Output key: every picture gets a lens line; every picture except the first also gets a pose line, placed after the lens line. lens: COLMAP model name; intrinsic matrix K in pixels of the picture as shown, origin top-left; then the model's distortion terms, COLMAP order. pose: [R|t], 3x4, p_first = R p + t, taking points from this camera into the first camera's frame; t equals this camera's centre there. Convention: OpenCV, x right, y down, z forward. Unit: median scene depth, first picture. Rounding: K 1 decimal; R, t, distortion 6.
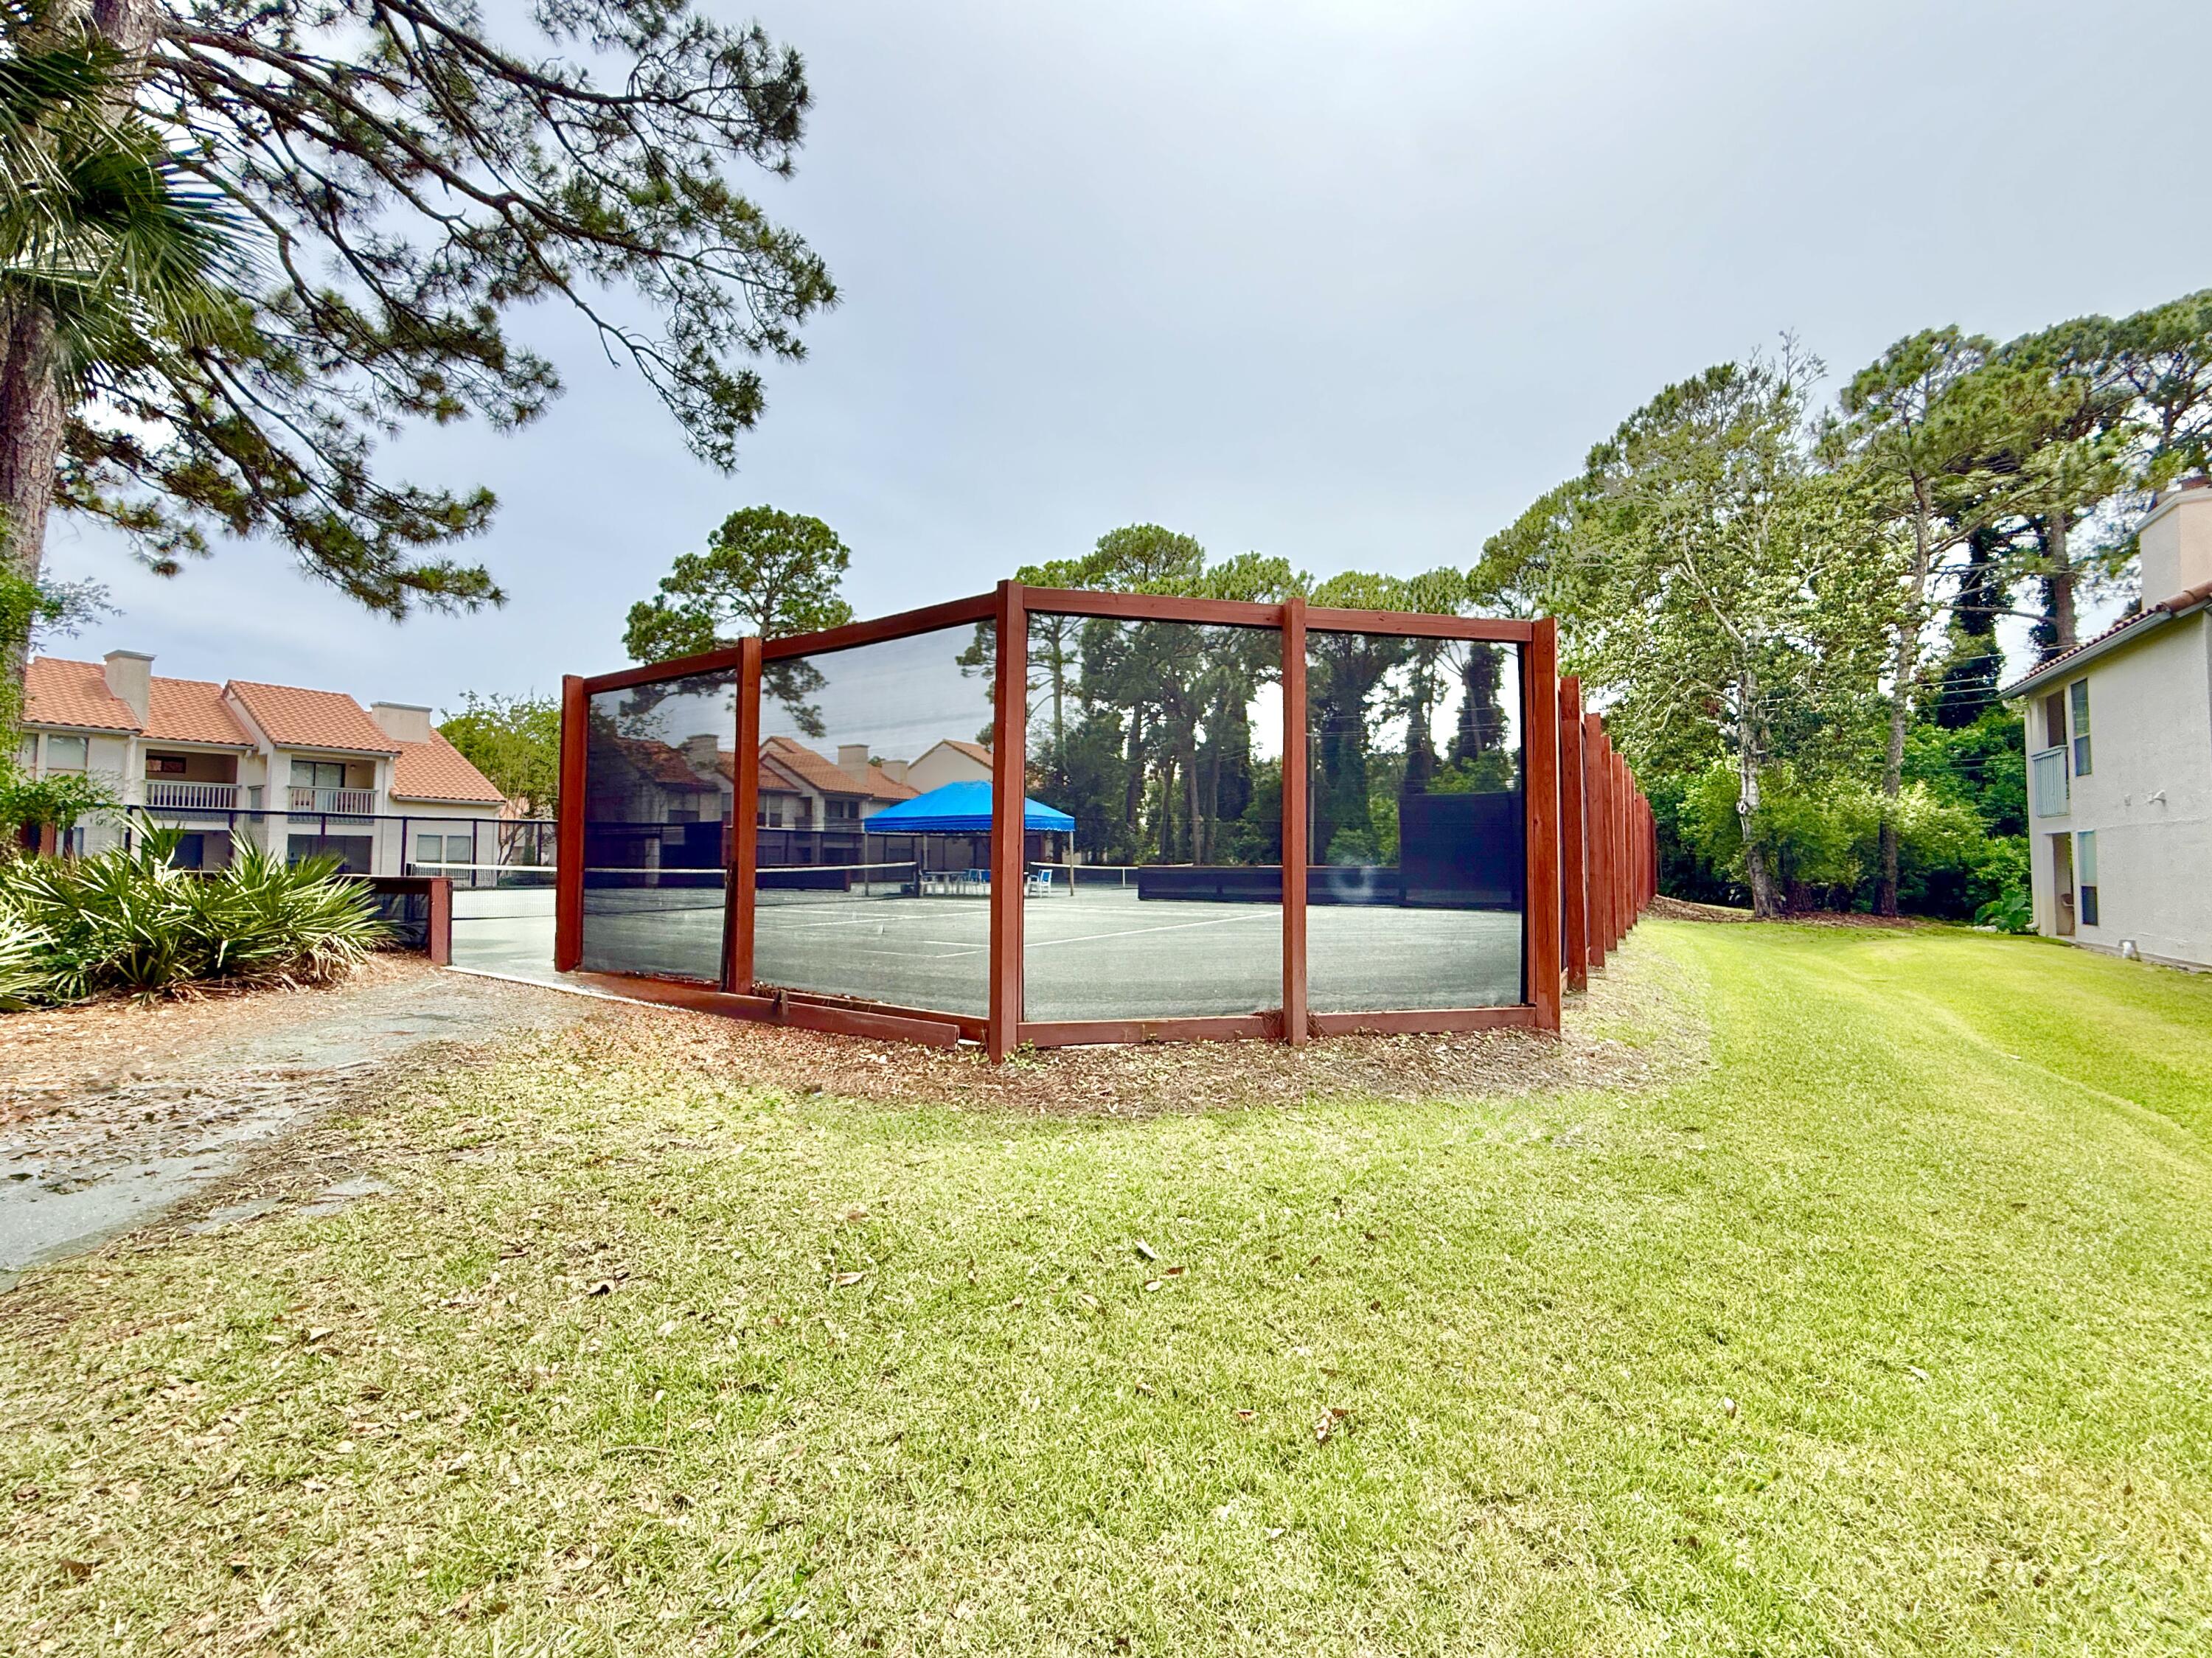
lens RADIAL K [[896.5, 0, 1106.0], [0, 896.5, 829.0], [0, 0, 1]] dist [0.000968, 0.000150]
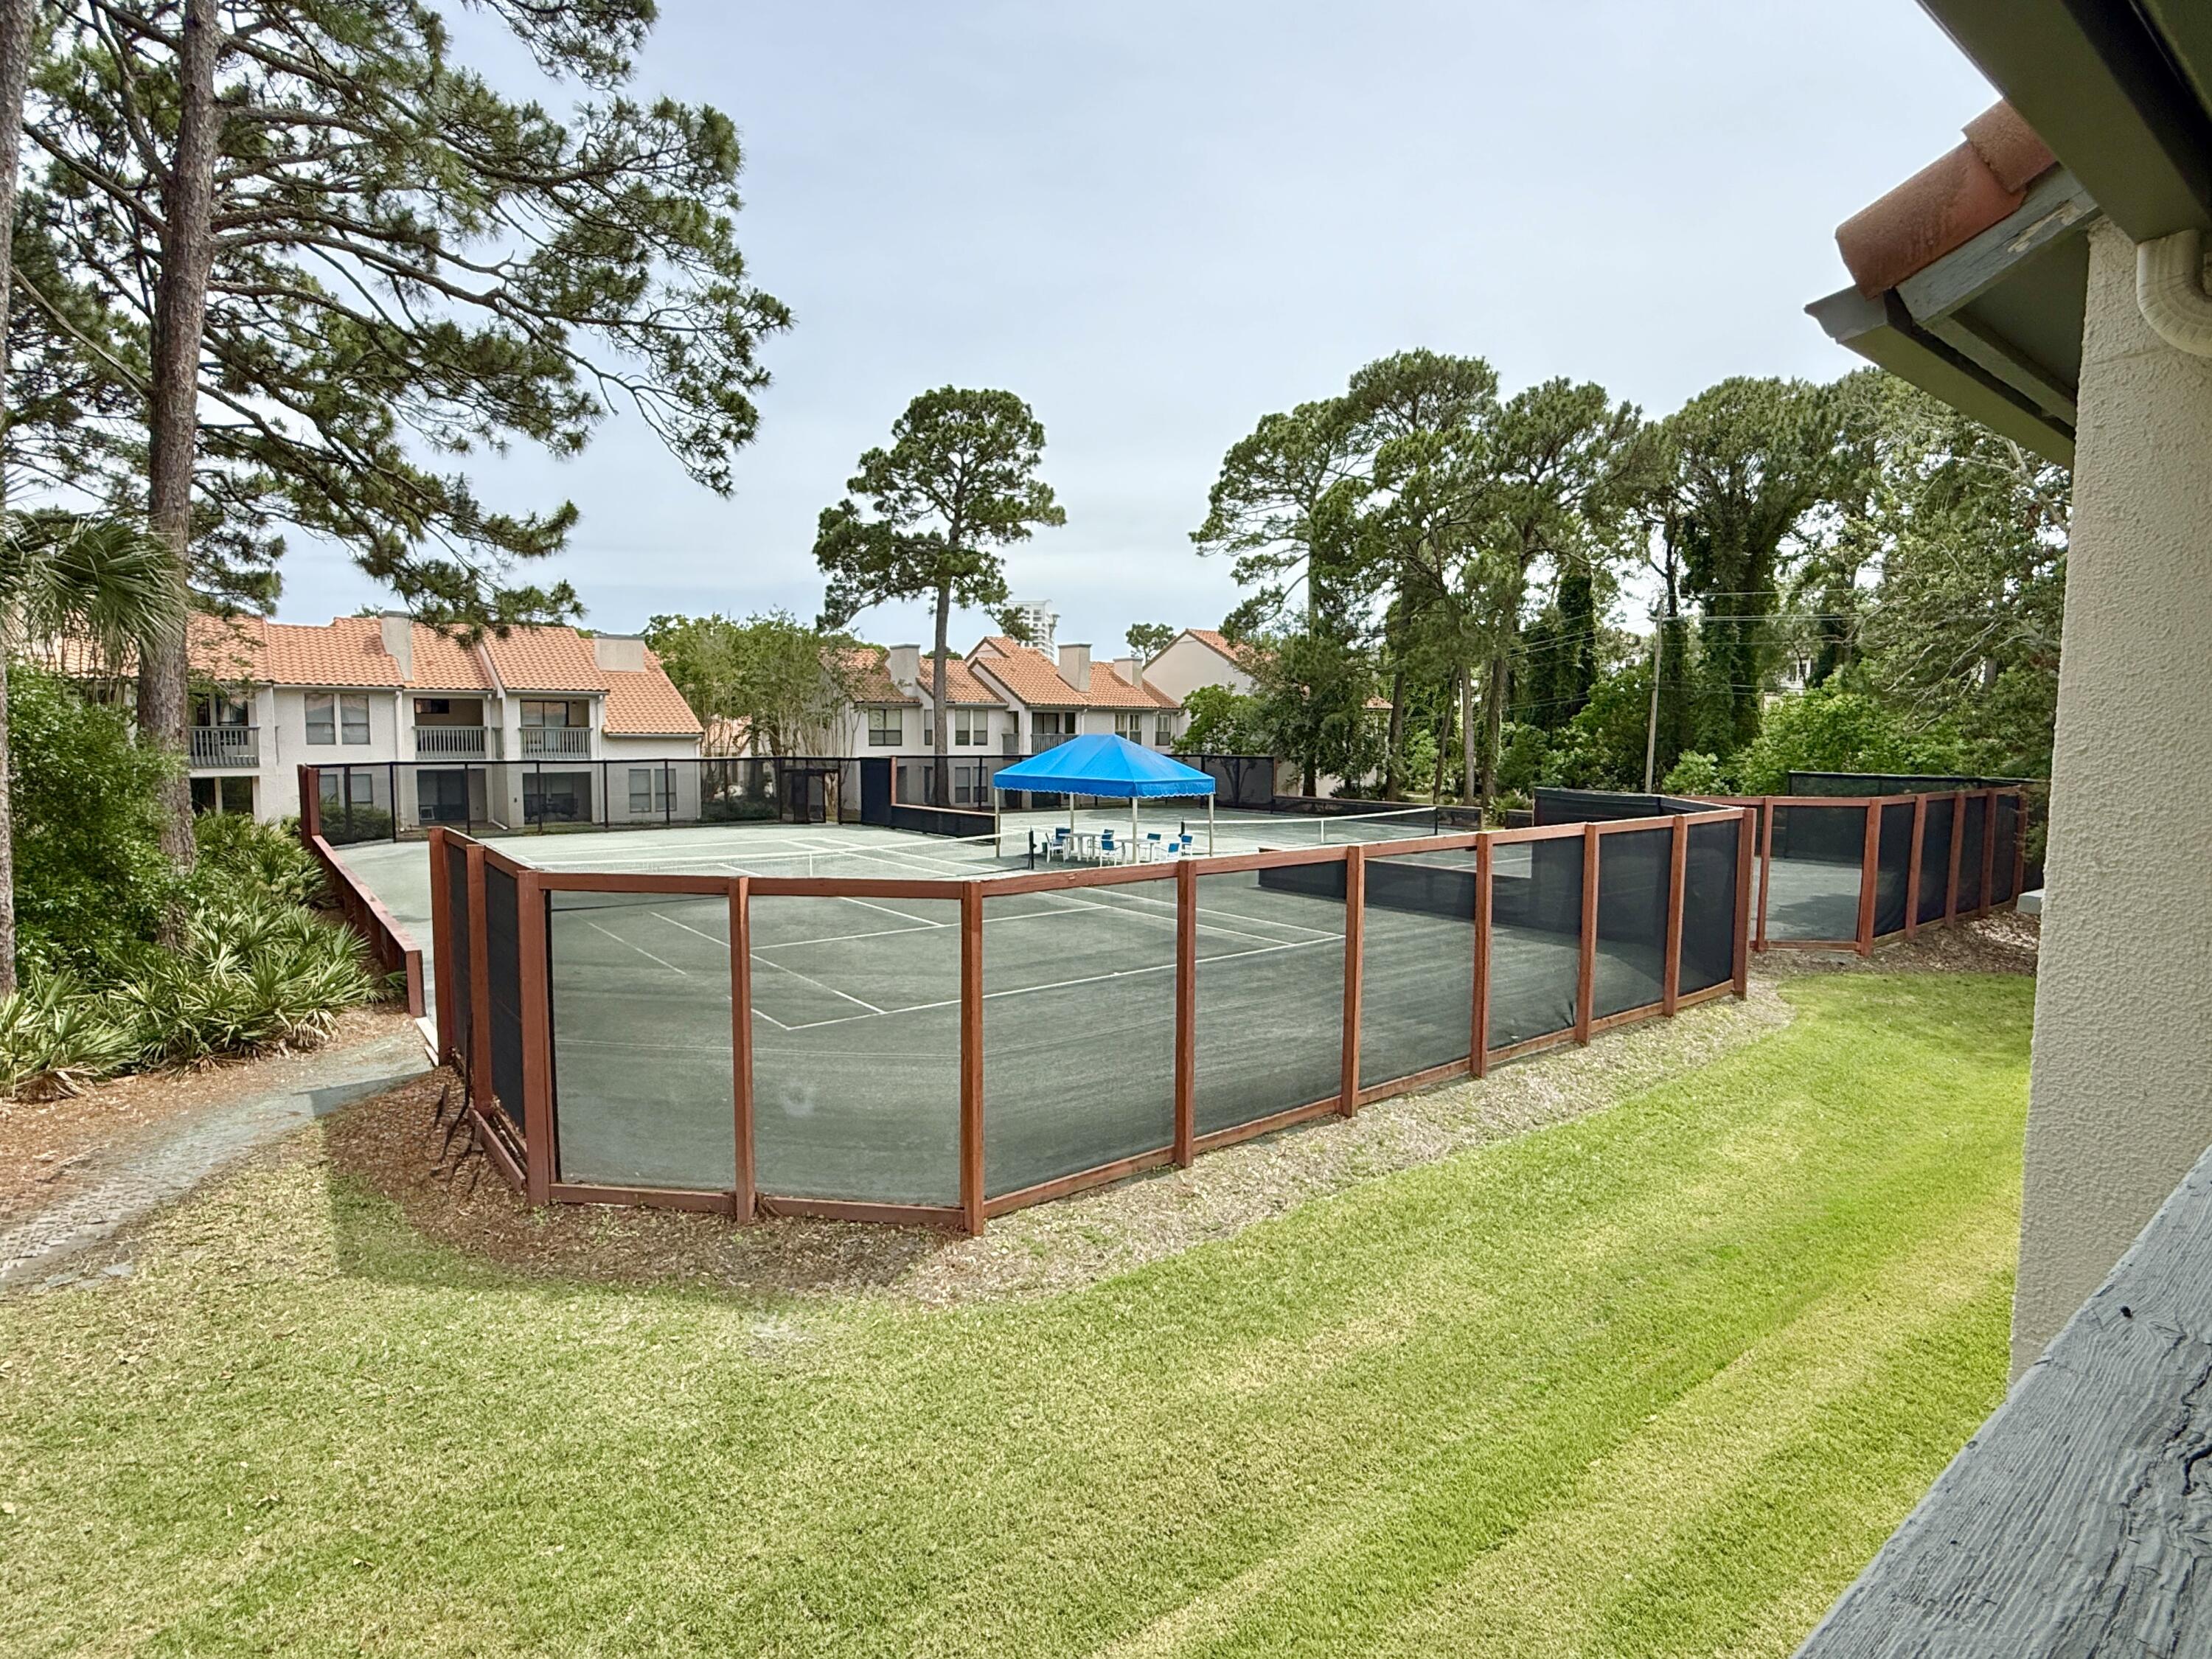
lens RADIAL K [[1130.2, 0, 1106.0], [0, 1130.2, 829.5], [0, 0, 1]] dist [-0.002435, -0.000210]
pose [[0.943341, 0.032211, -0.330258, 0.137435], [0.007846, 0.992834, 0.119246, -0.057514], [0.331732, -0.115081, 0.936328, -0.031052]]
